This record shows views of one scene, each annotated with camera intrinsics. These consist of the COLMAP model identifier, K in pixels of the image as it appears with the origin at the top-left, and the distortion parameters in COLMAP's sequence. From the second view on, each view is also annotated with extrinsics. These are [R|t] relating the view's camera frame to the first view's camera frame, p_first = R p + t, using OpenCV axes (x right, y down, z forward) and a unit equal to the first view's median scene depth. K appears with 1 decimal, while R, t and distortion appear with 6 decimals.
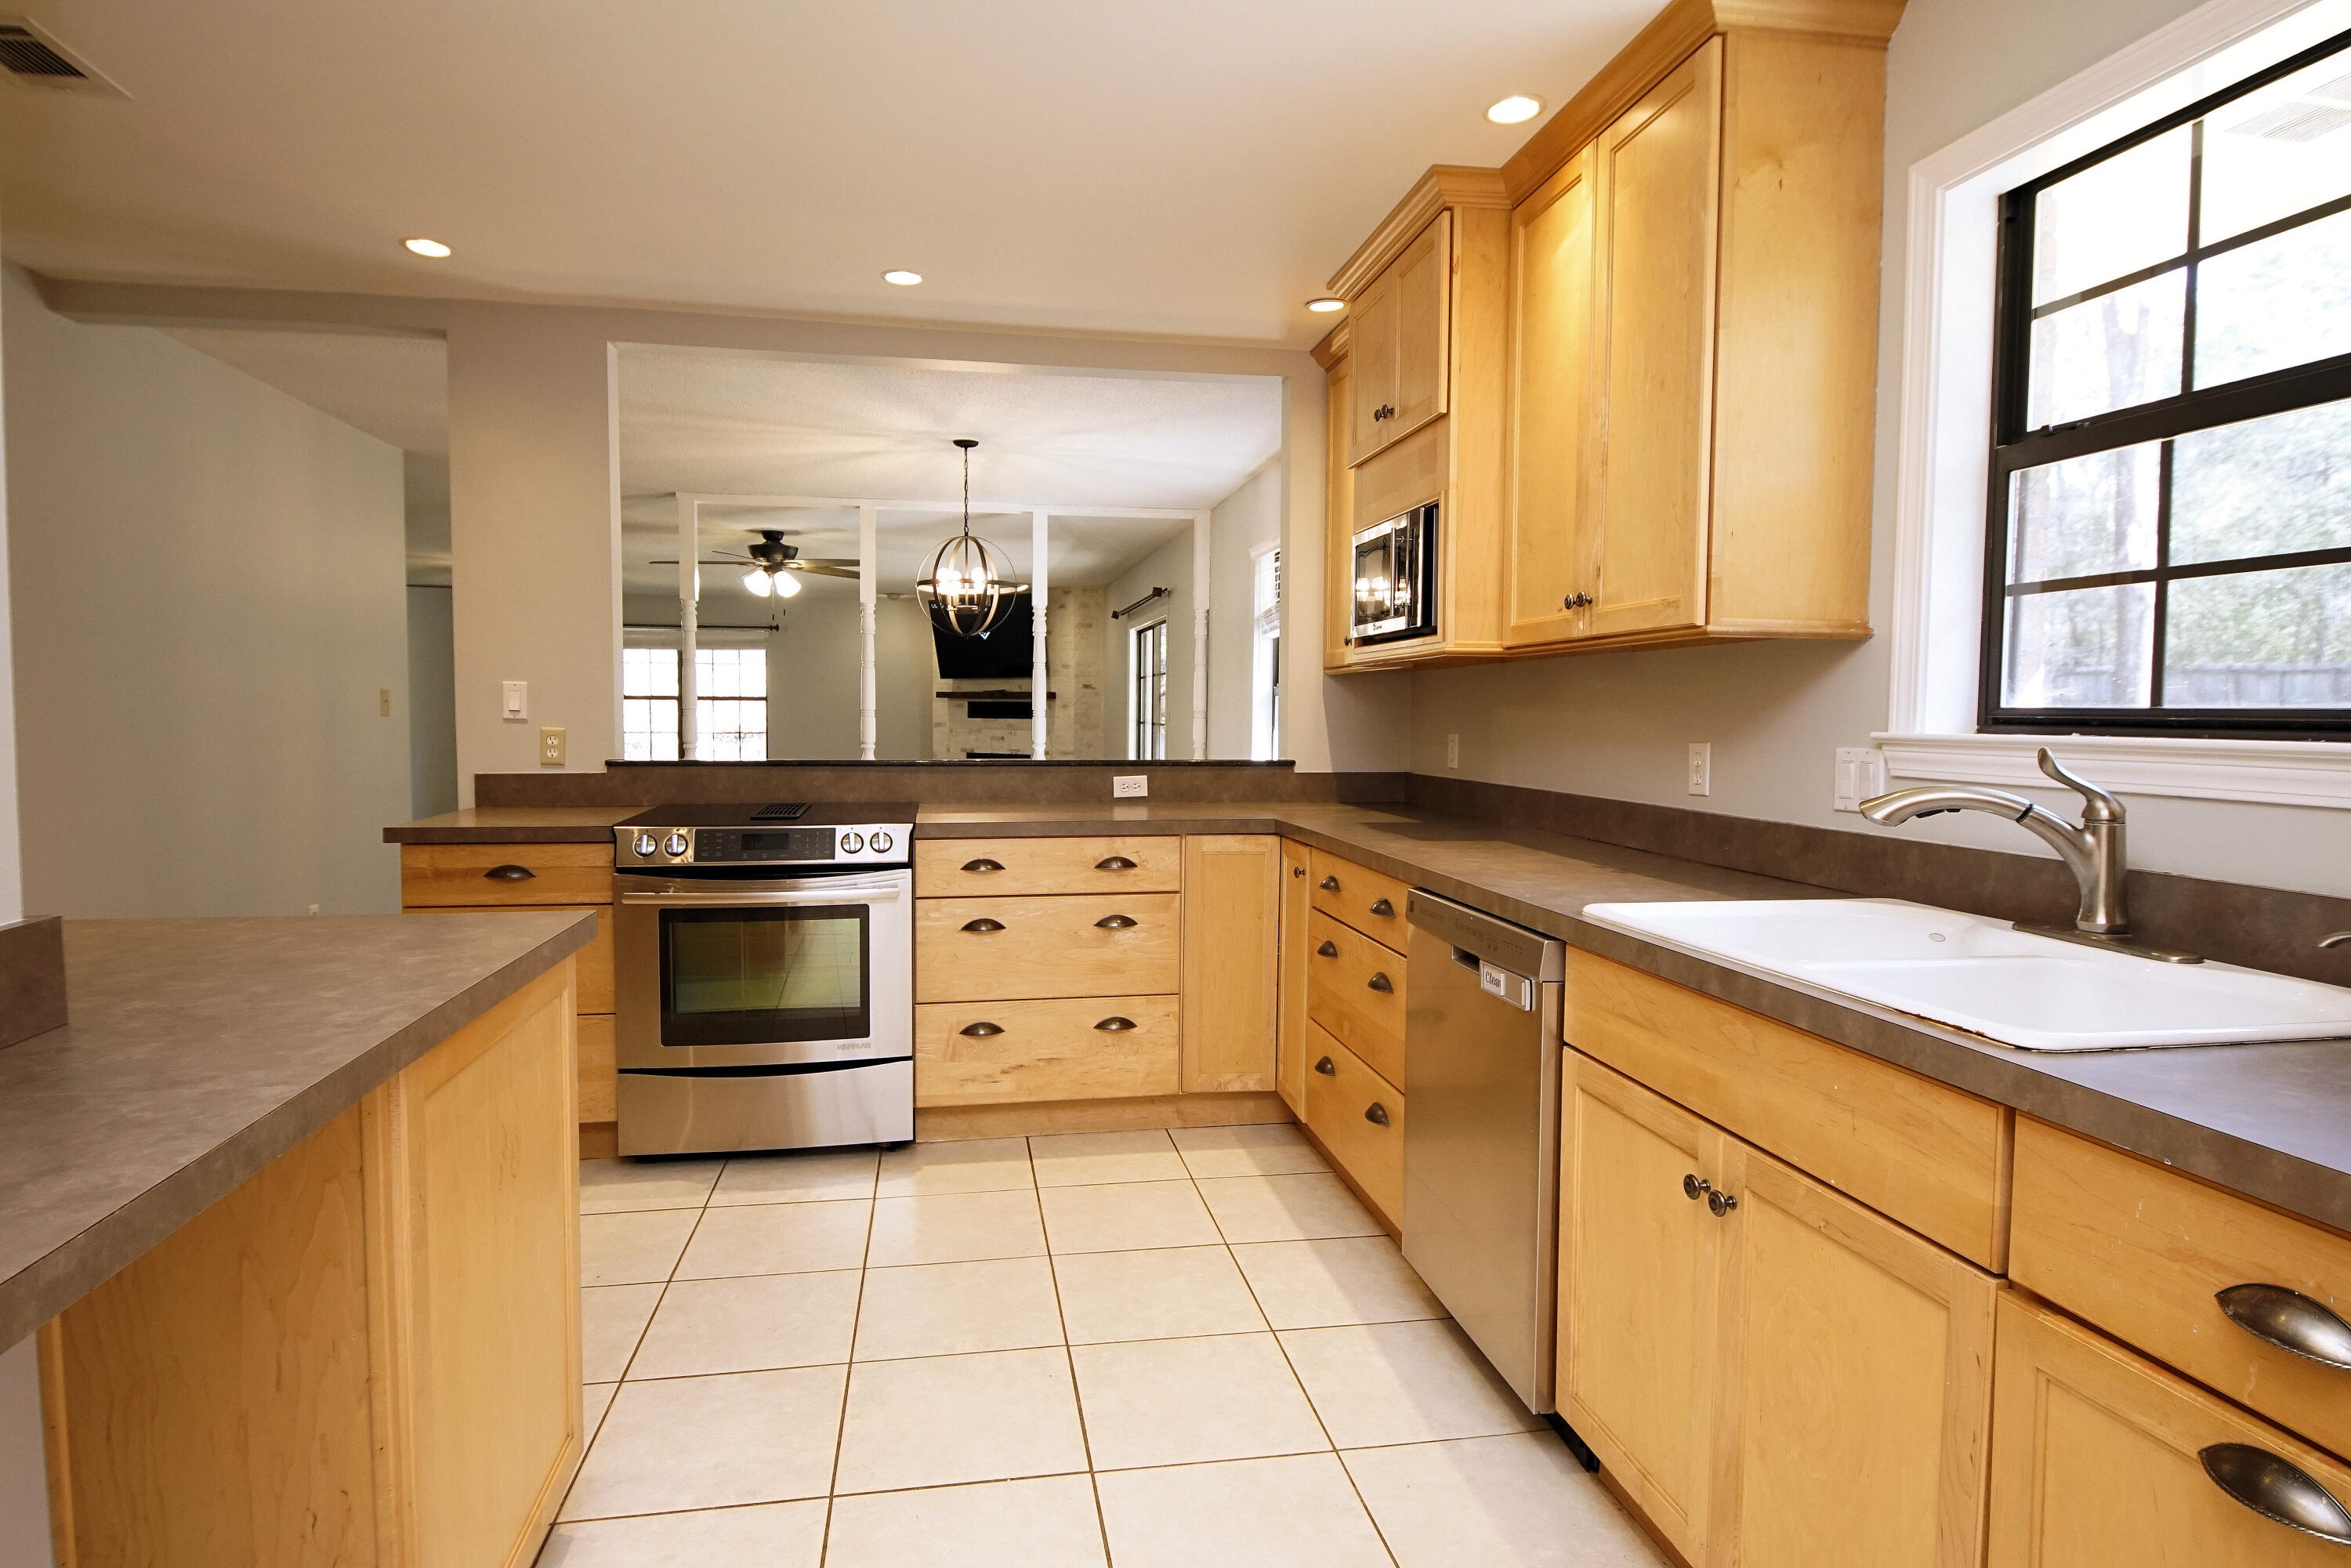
lens RADIAL K [[1257.7, 0, 1148.2], [0, 1257.7, 778.2], [0, 0, 1]] dist [0.034898, -0.030152]
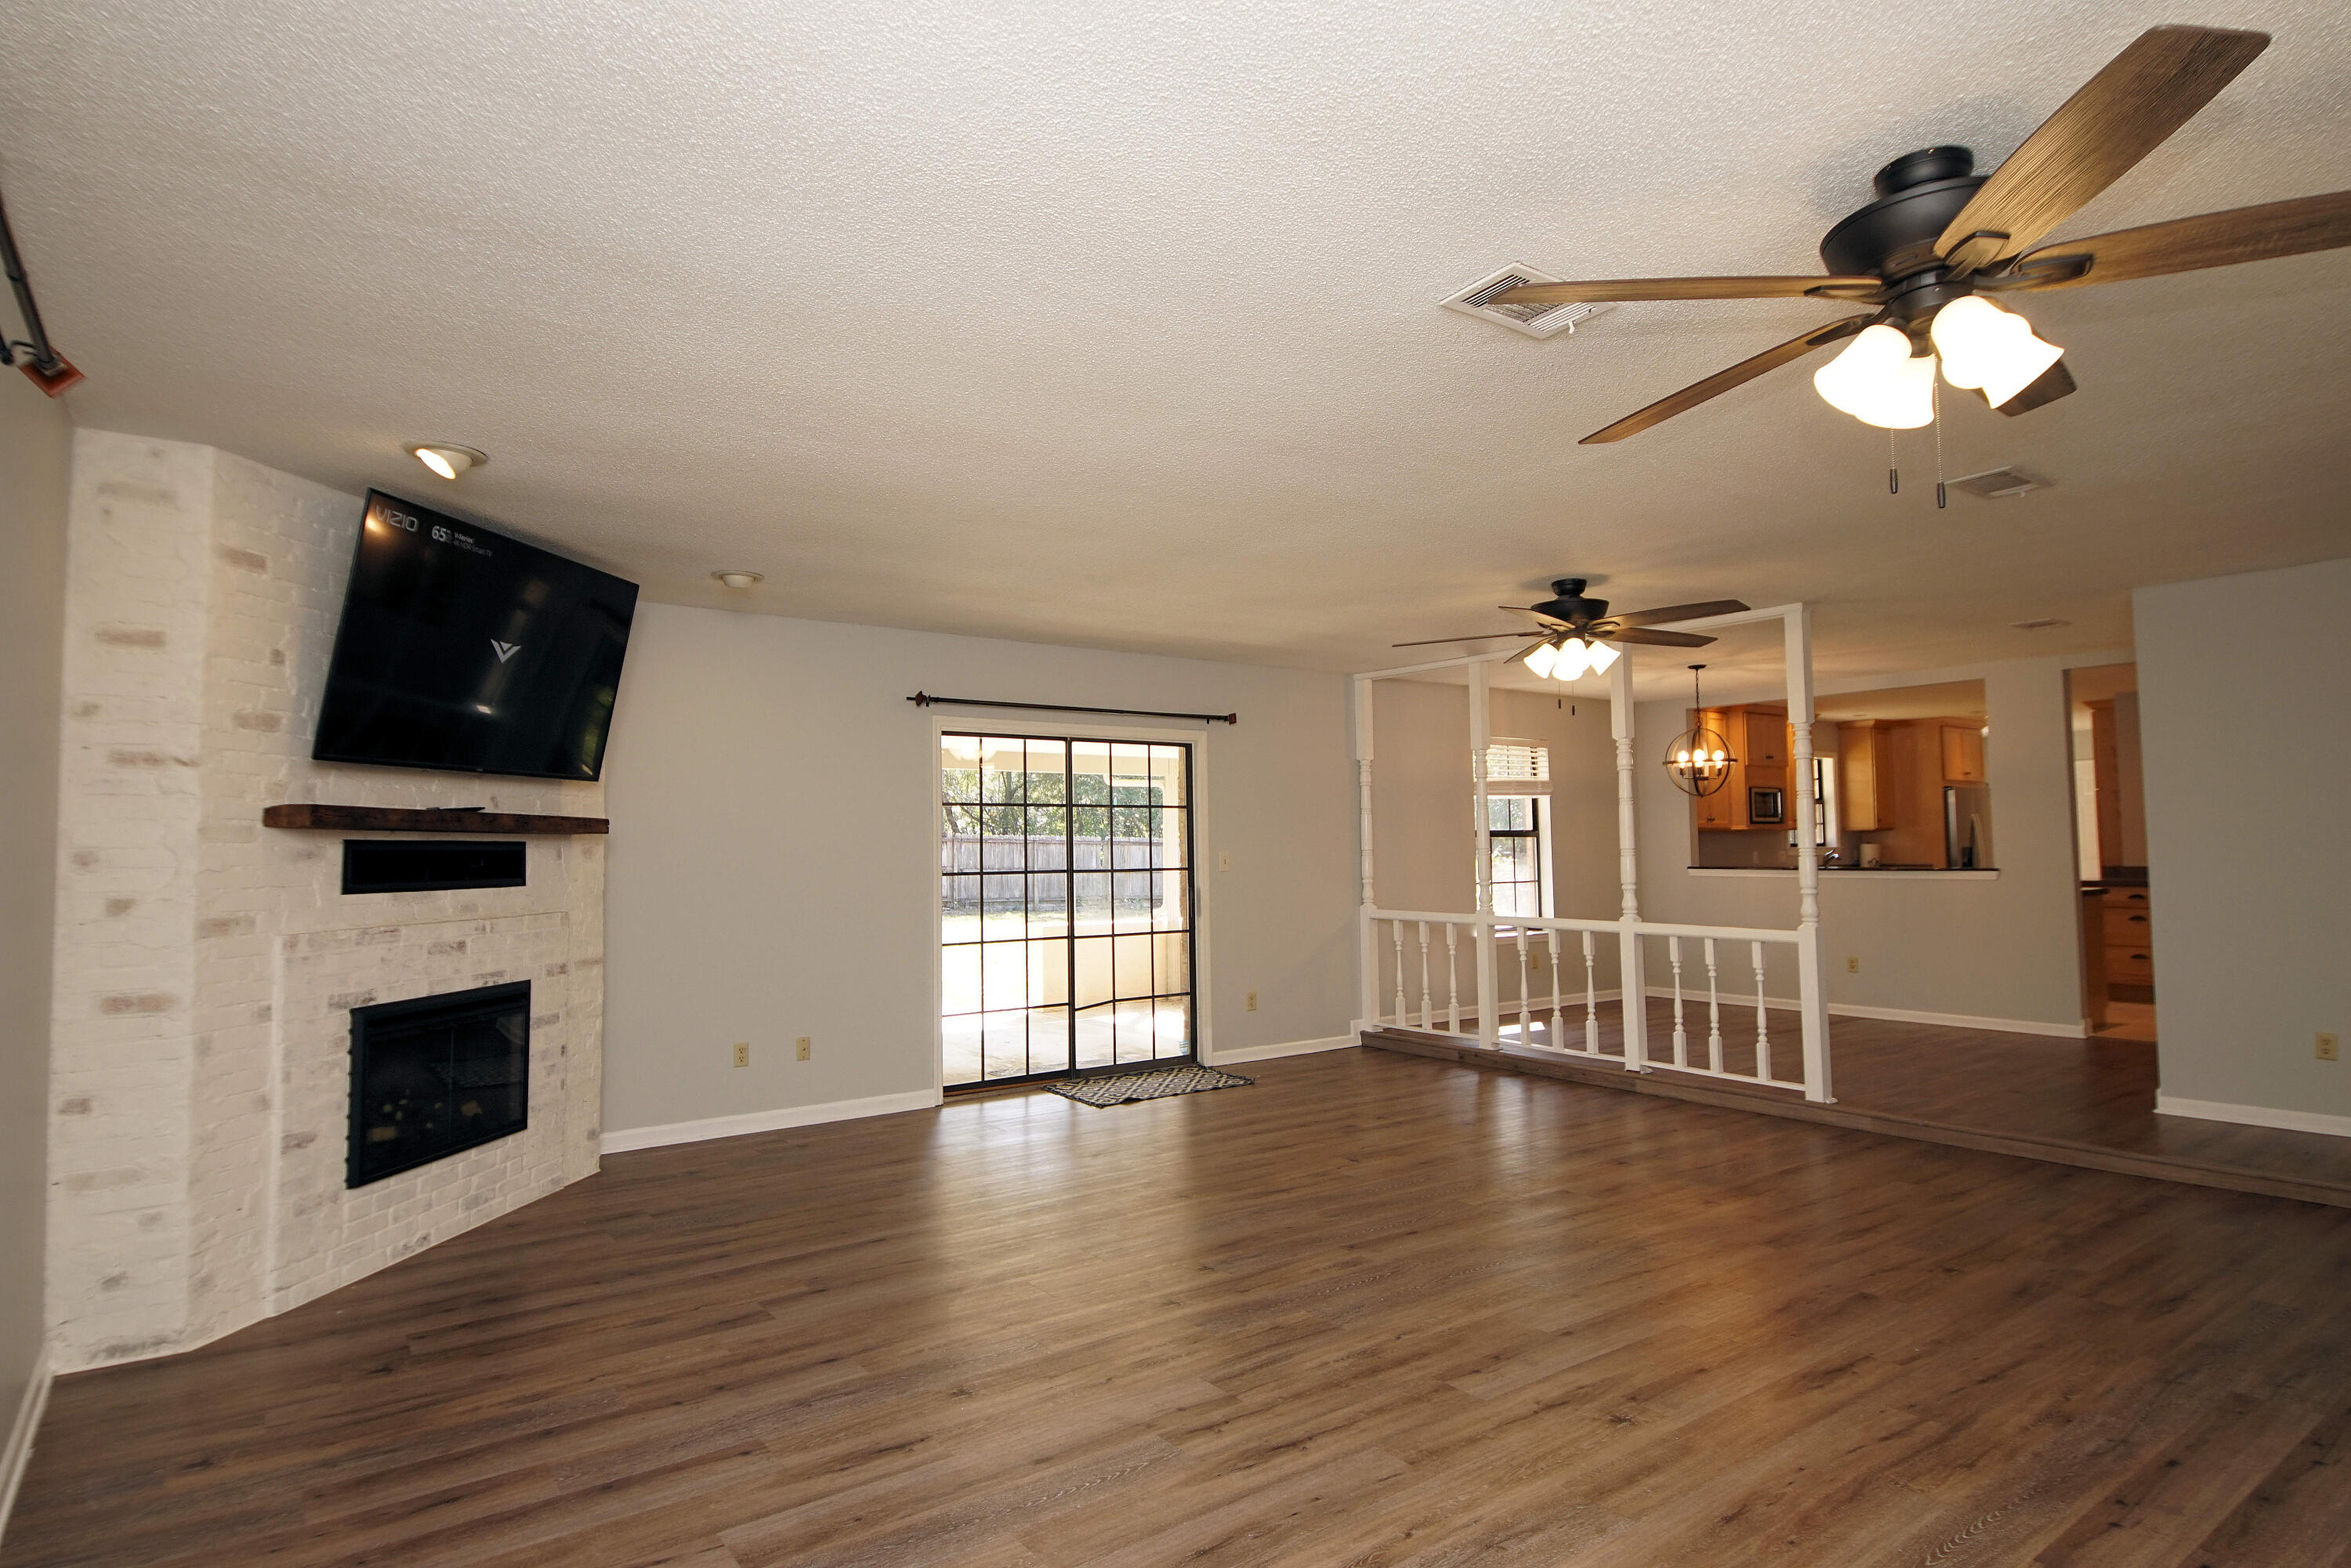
lens RADIAL K [[1260.2, 0, 1151.5], [0, 1260.2, 780.3], [0, 0, 1]] dist [0.039175, -0.035913]
pose [[-0.450934, 0.046675, 0.891336, -1.589627], [0.056115, 0.998139, -0.023879, -0.179565], [-0.890792, 0.039250, -0.452713, 3.040782]]
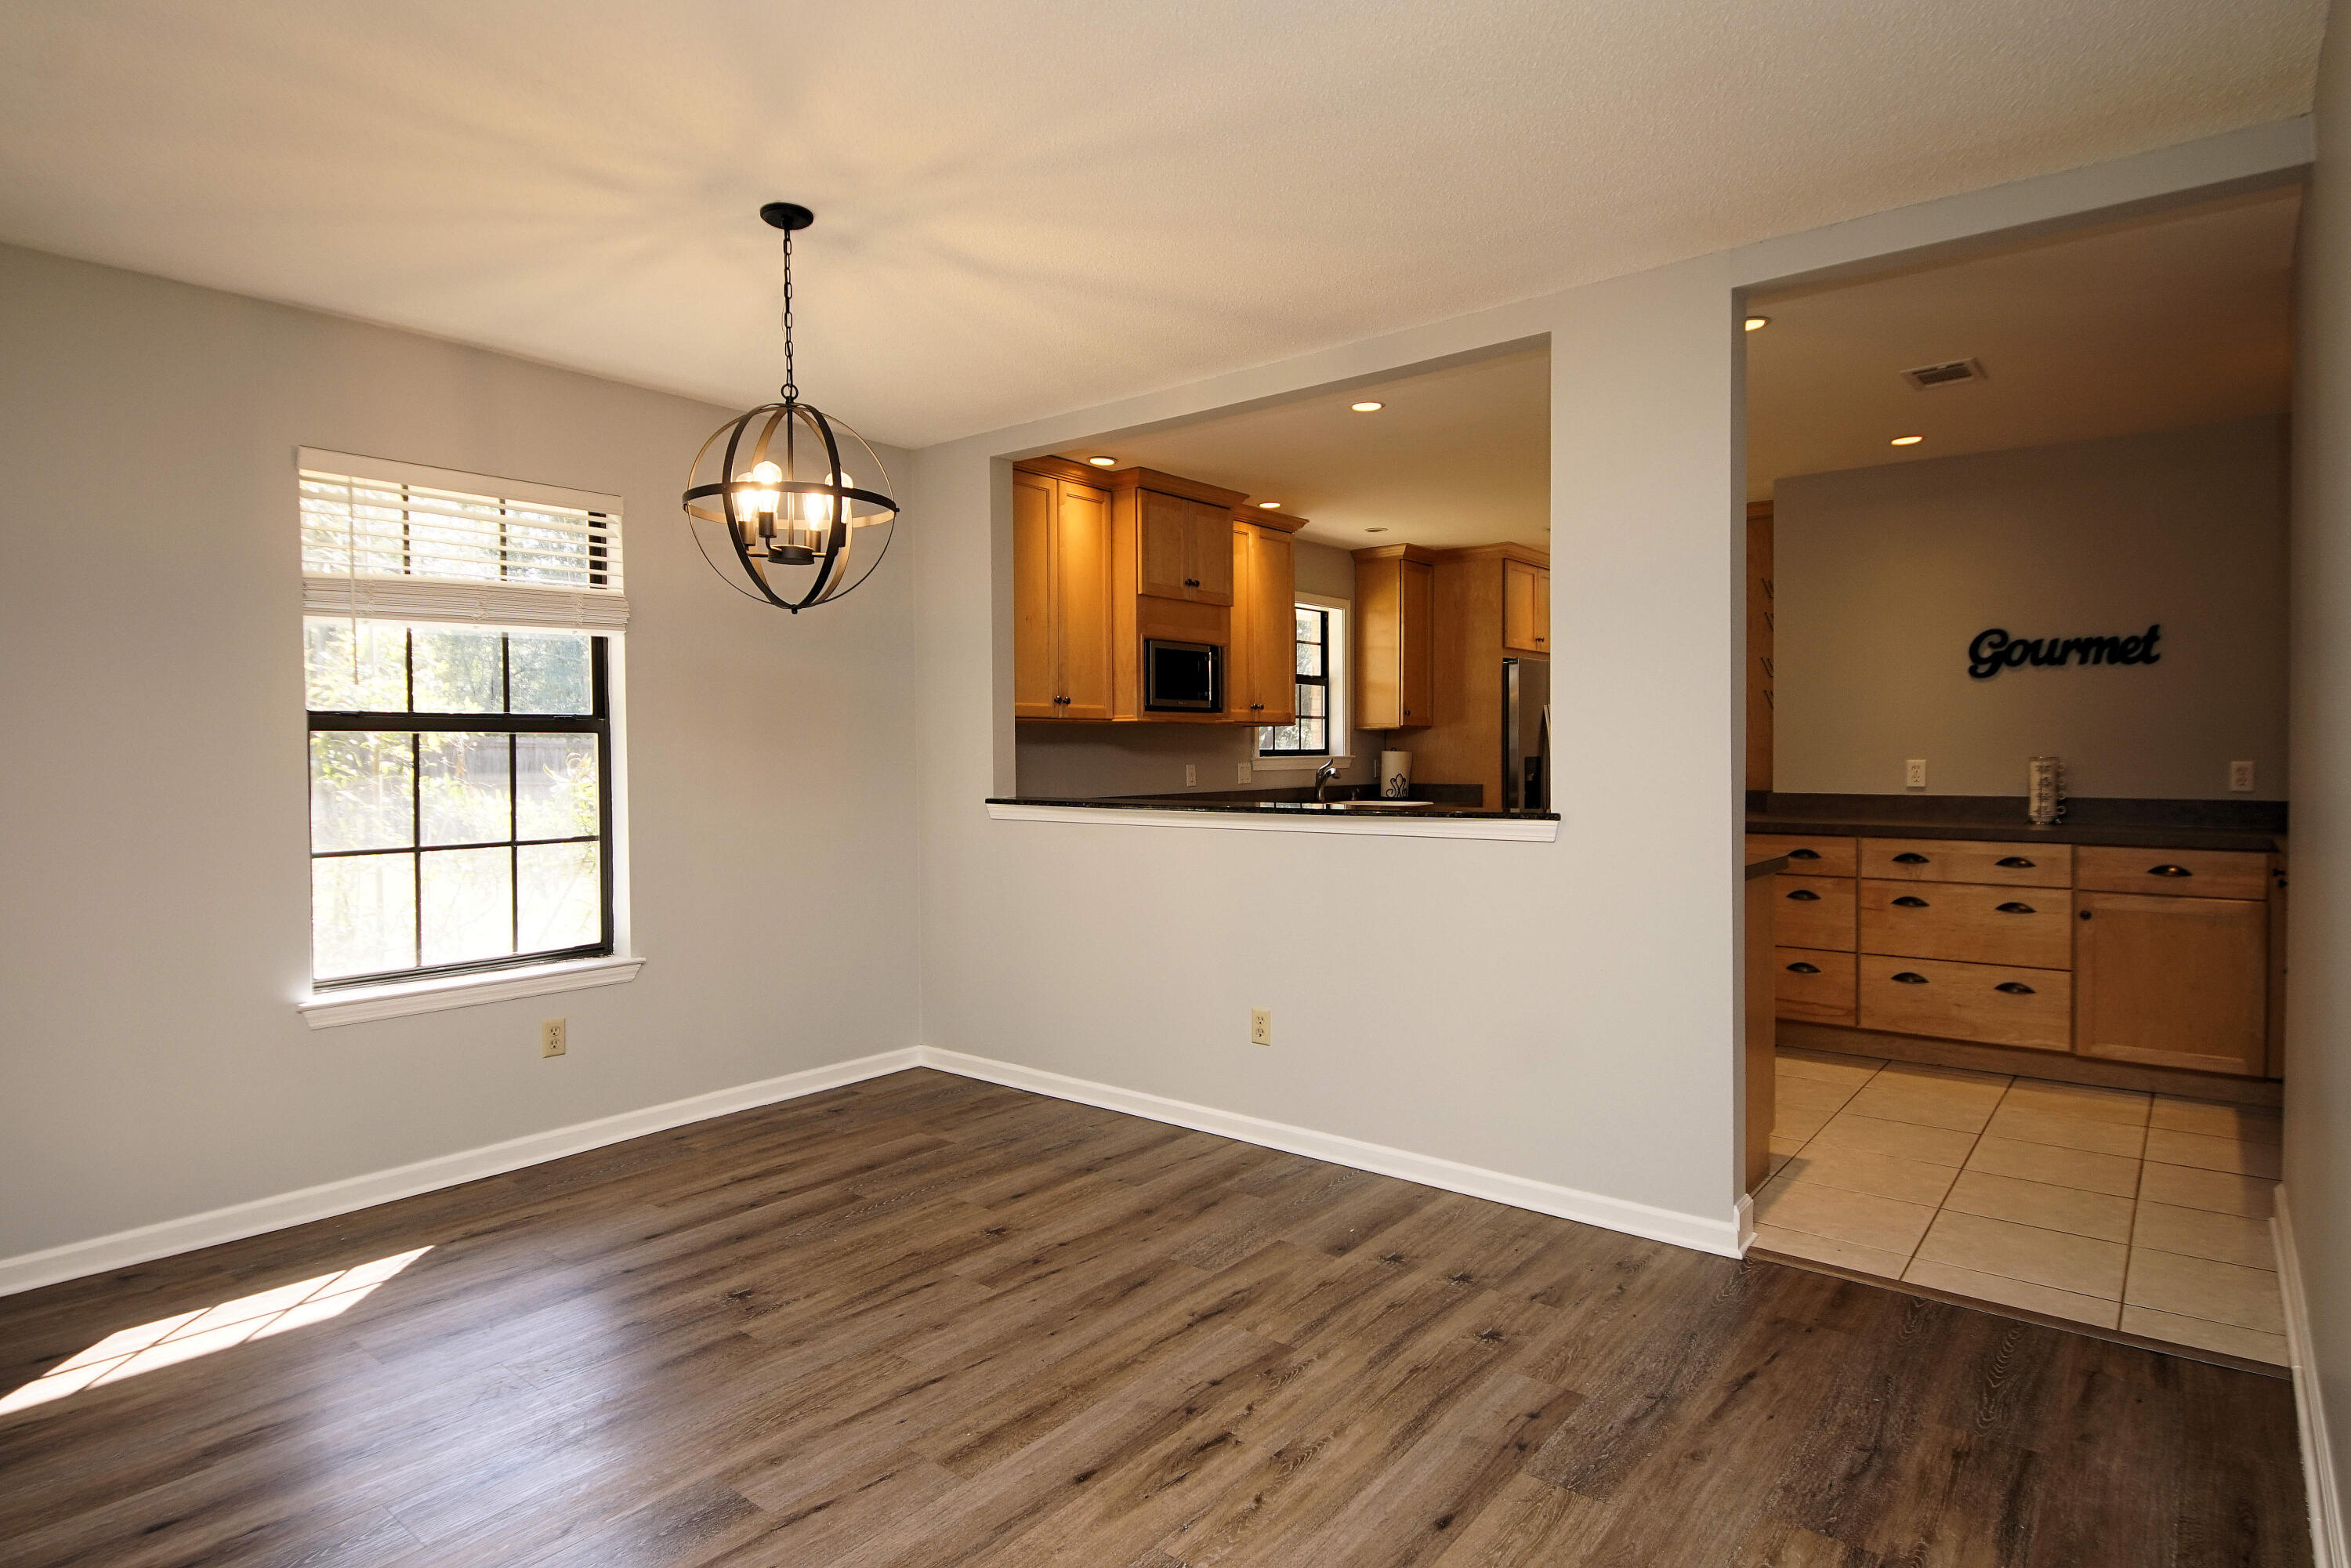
lens RADIAL K [[1257.7, 0, 1148.2], [0, 1257.7, 778.2], [0, 0, 1]] dist [0.034898, -0.030152]
pose [[-0.659188, -0.012026, 0.751882, -0.823976], [0.047760, 0.997184, 0.057822, -0.091640], [-0.750460, 0.074025, -0.656757, 1.673052]]
